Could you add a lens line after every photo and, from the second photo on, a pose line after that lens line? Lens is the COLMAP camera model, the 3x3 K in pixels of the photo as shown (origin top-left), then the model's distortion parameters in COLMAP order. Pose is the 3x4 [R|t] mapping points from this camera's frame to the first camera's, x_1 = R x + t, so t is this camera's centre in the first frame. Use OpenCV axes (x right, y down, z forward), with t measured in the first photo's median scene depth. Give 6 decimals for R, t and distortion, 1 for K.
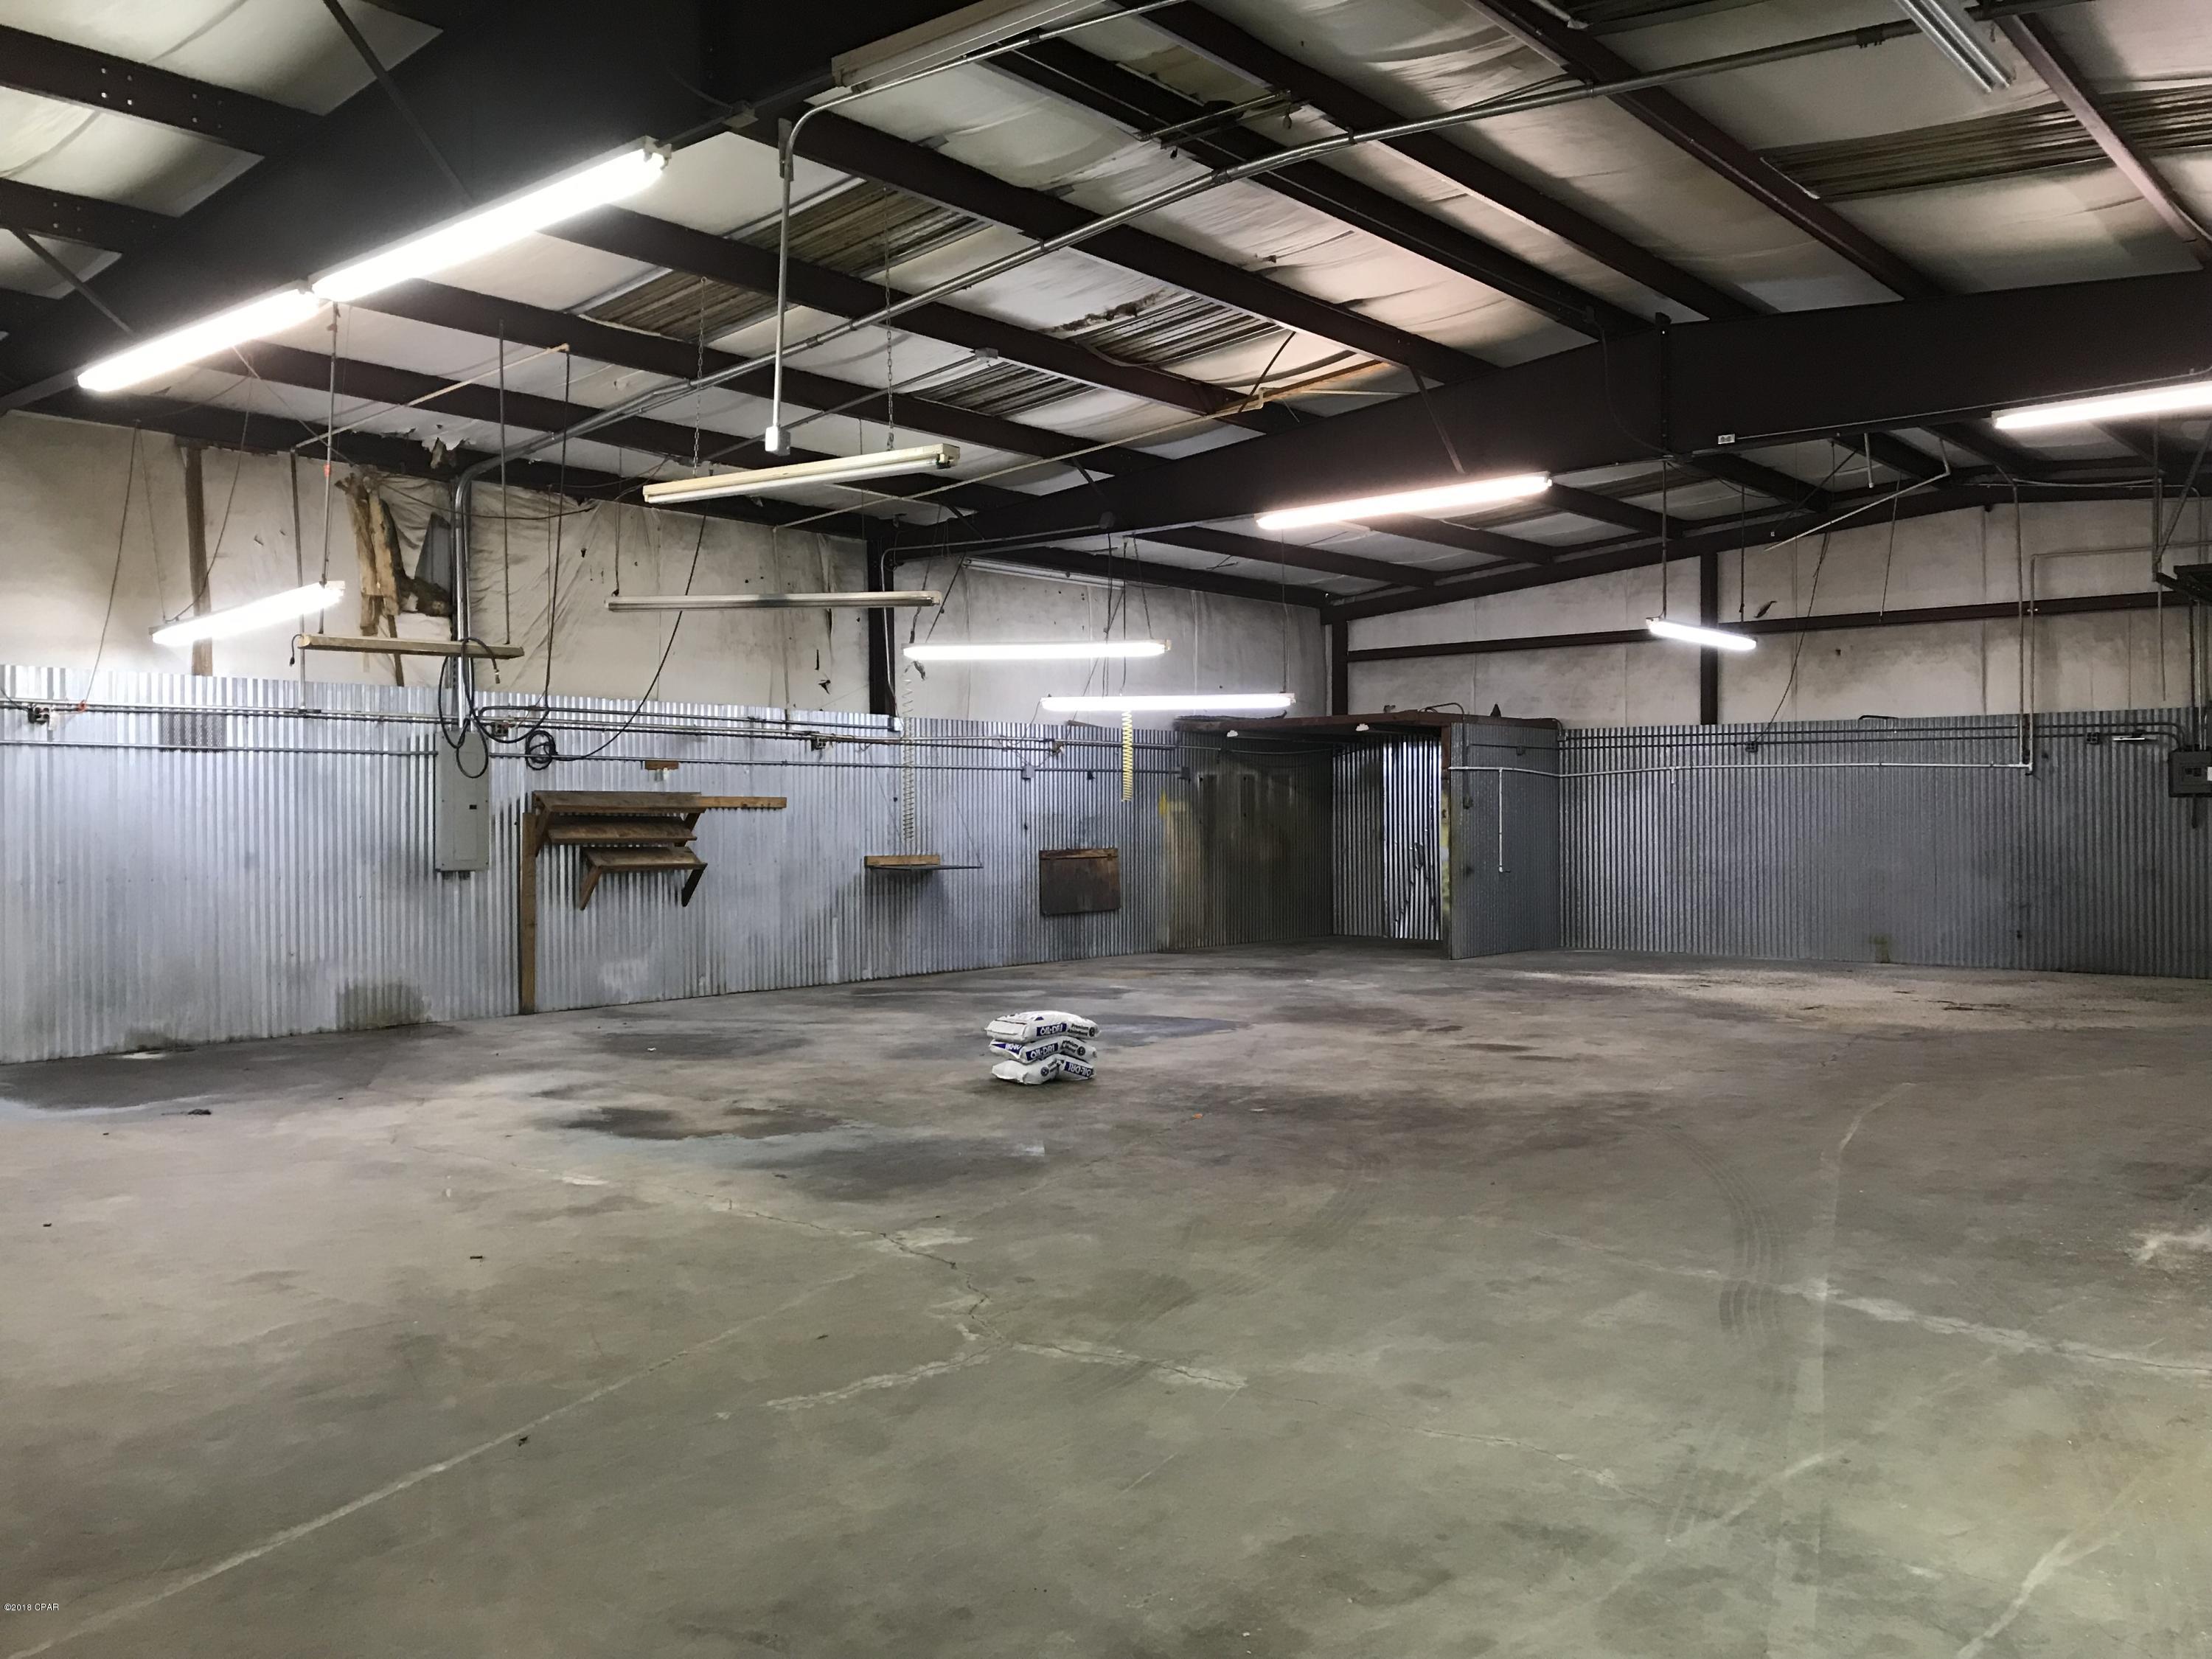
lens RADIAL K [[1790.1, 0, 1106.0], [0, 1790.1, 829.5], [0, 0, 1]] dist [0.003195, -0.000623]
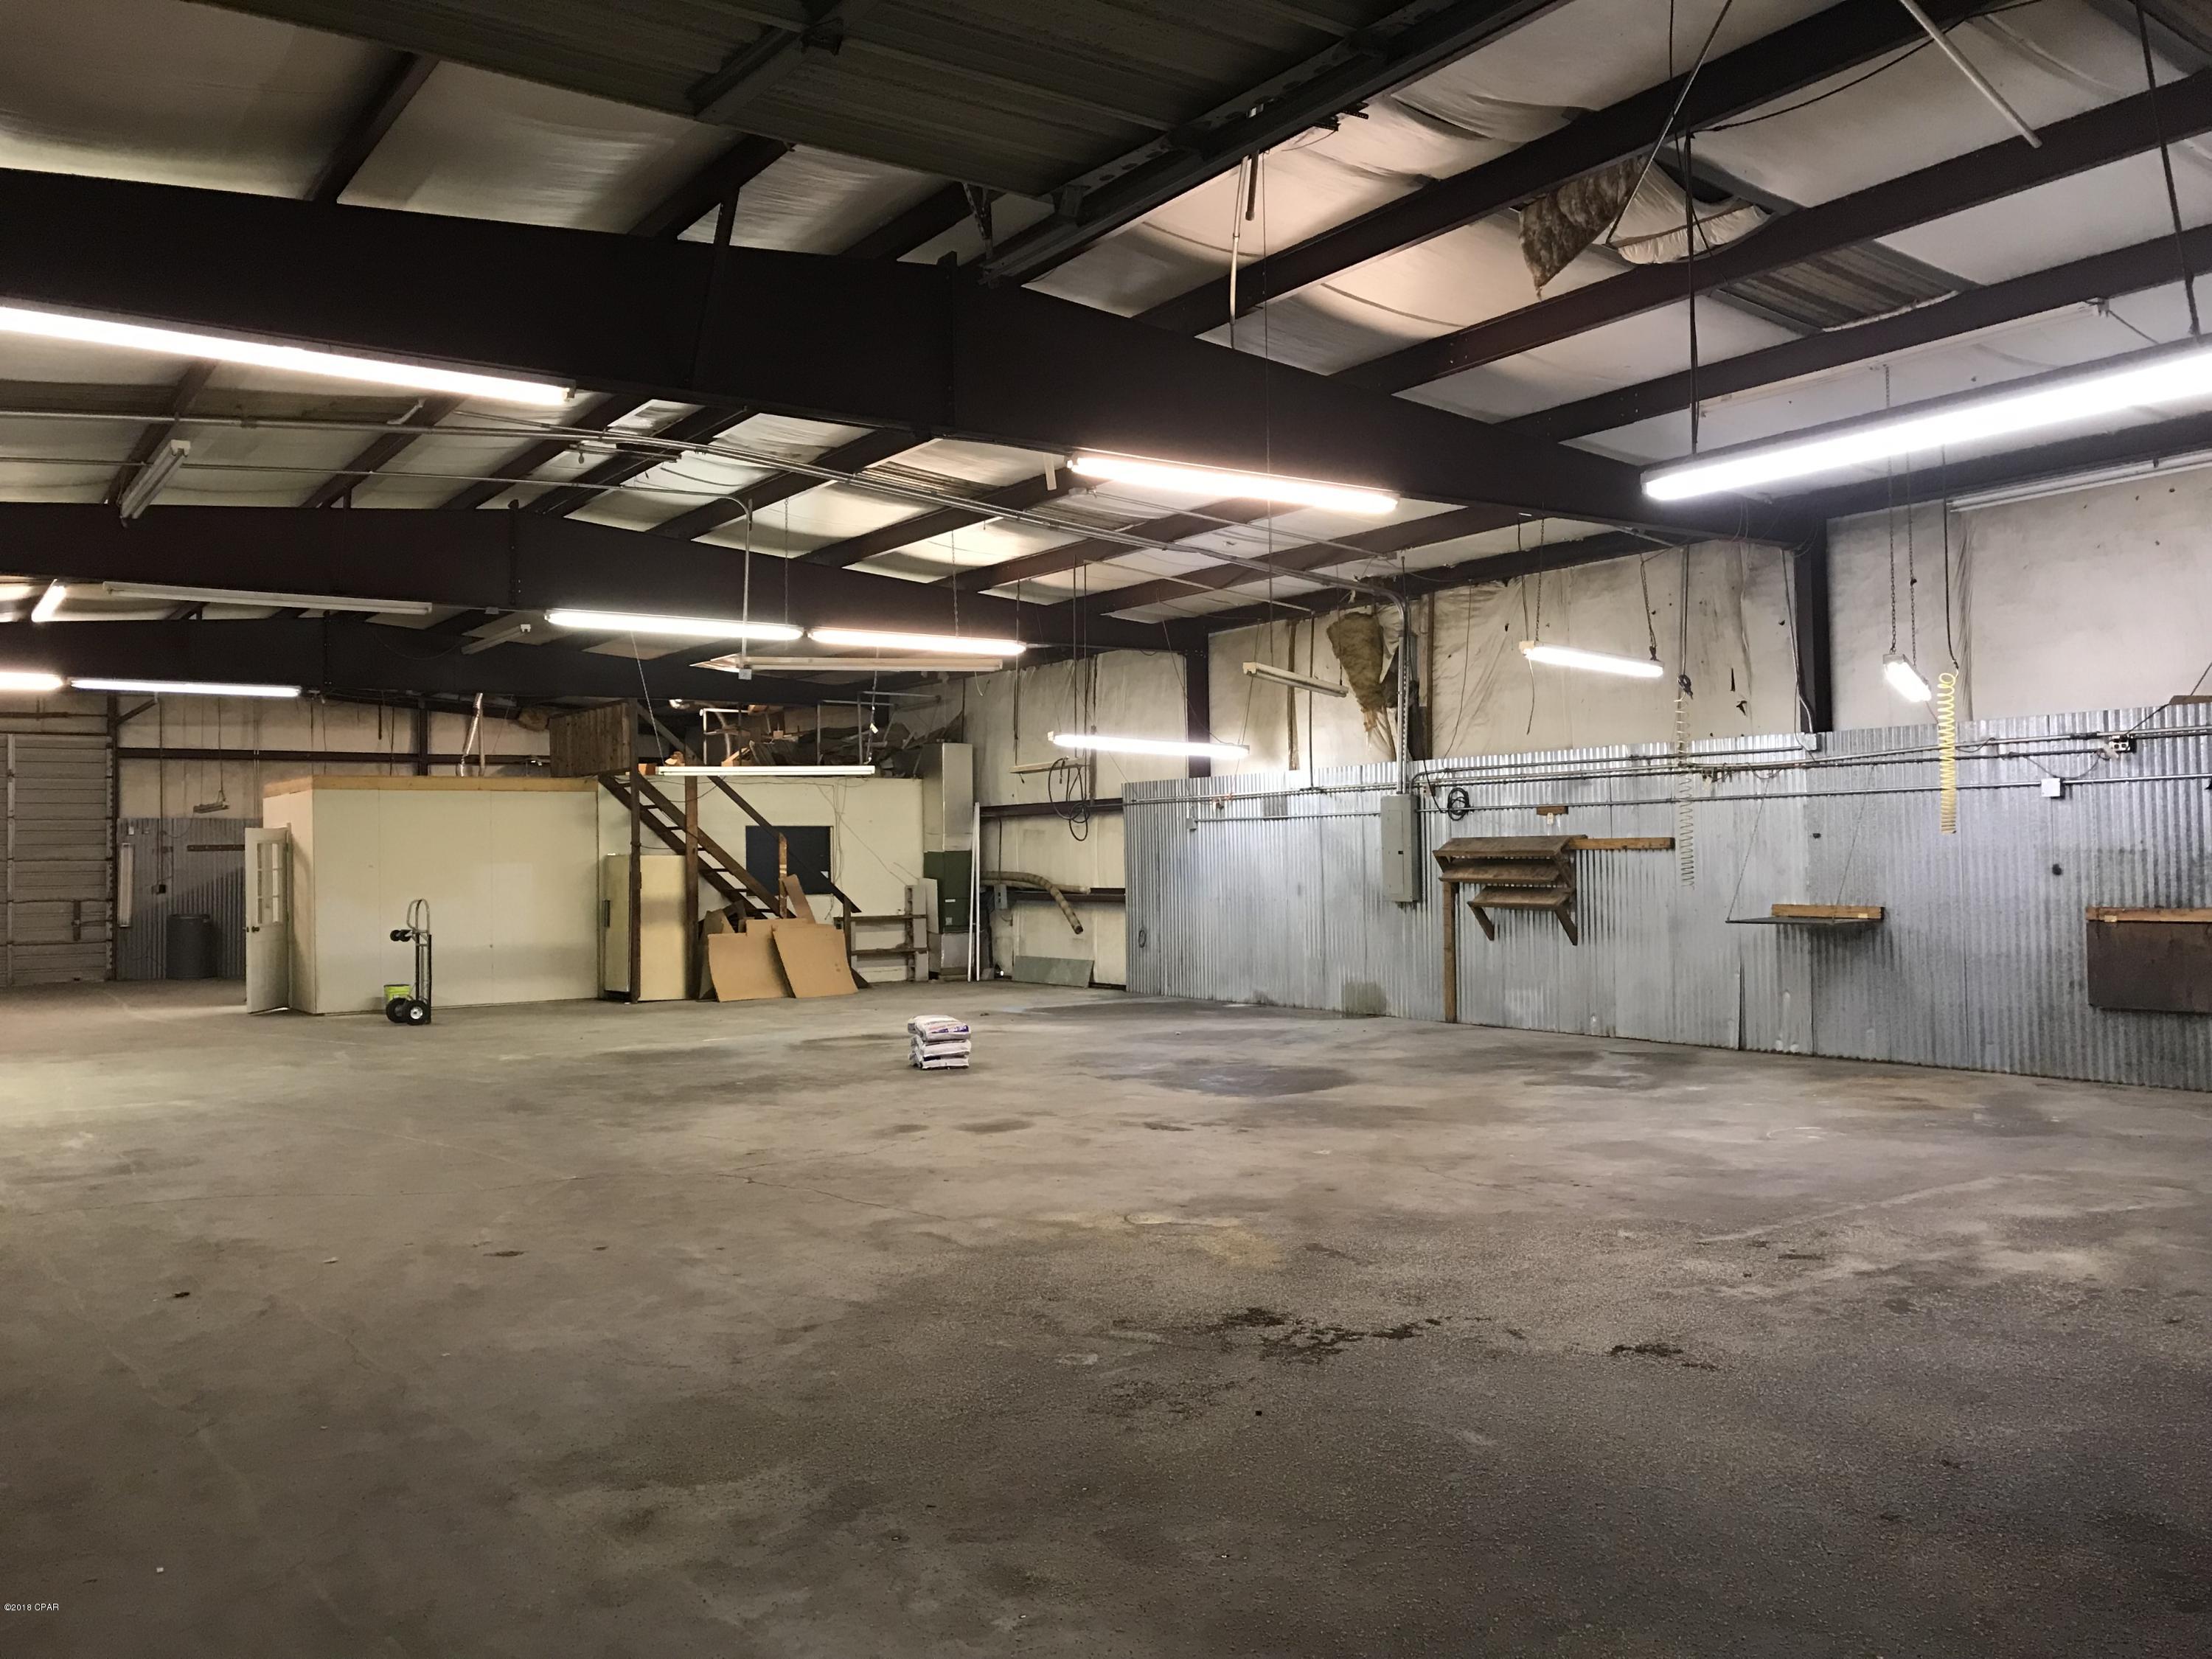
lens RADIAL K [[1821.8, 0, 1104.7], [0, 1821.8, 807.0], [0, 0, 1]] dist [0.007133, 0.017000]
pose [[-0.276425, -0.021528, -0.960794, 0.893402], [0.006899, 0.999679, -0.024384, -0.013739], [0.961011, -0.013369, -0.276188, 1.074006]]
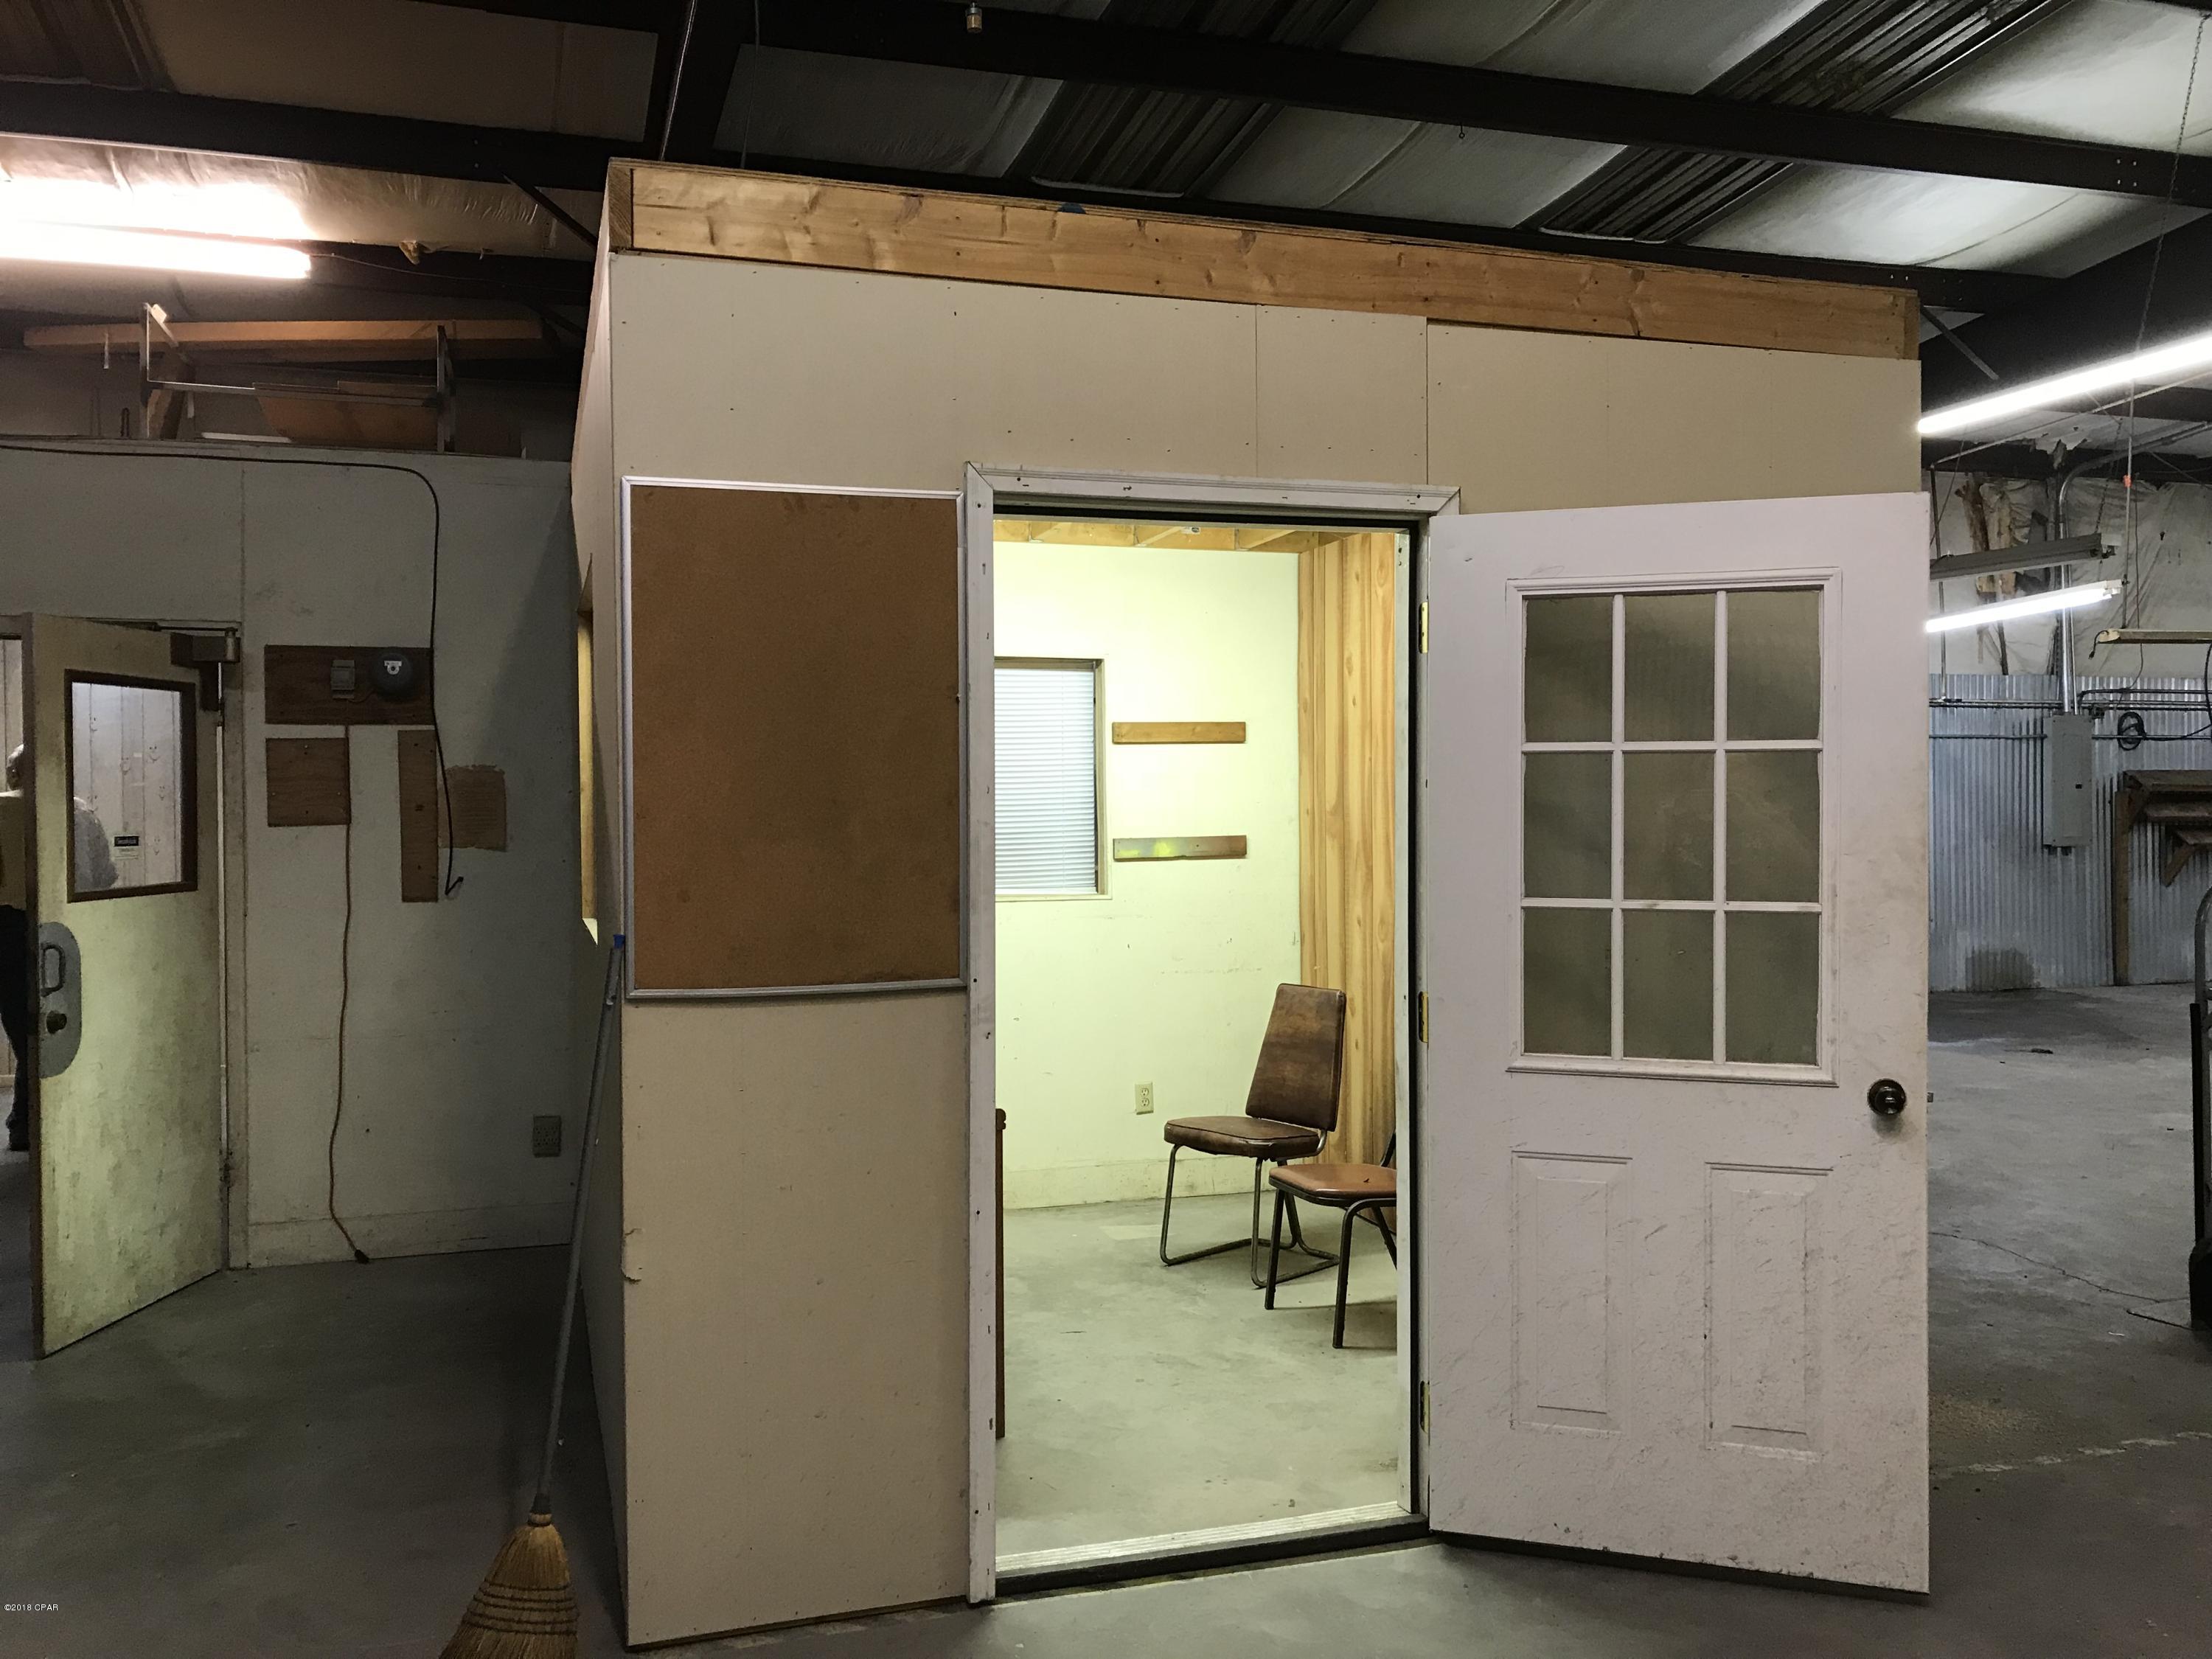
lens RADIAL K [[1790.1, 0, 1106.0], [0, 1790.1, 829.5], [0, 0, 1]] dist [0.003195, -0.000623]
pose [[0.841588, 0.004472, -0.540102, -0.246770], [-0.000246, 0.999969, 0.007896, 0.004312], [0.540121, -0.006512, 0.841562, -0.184390]]
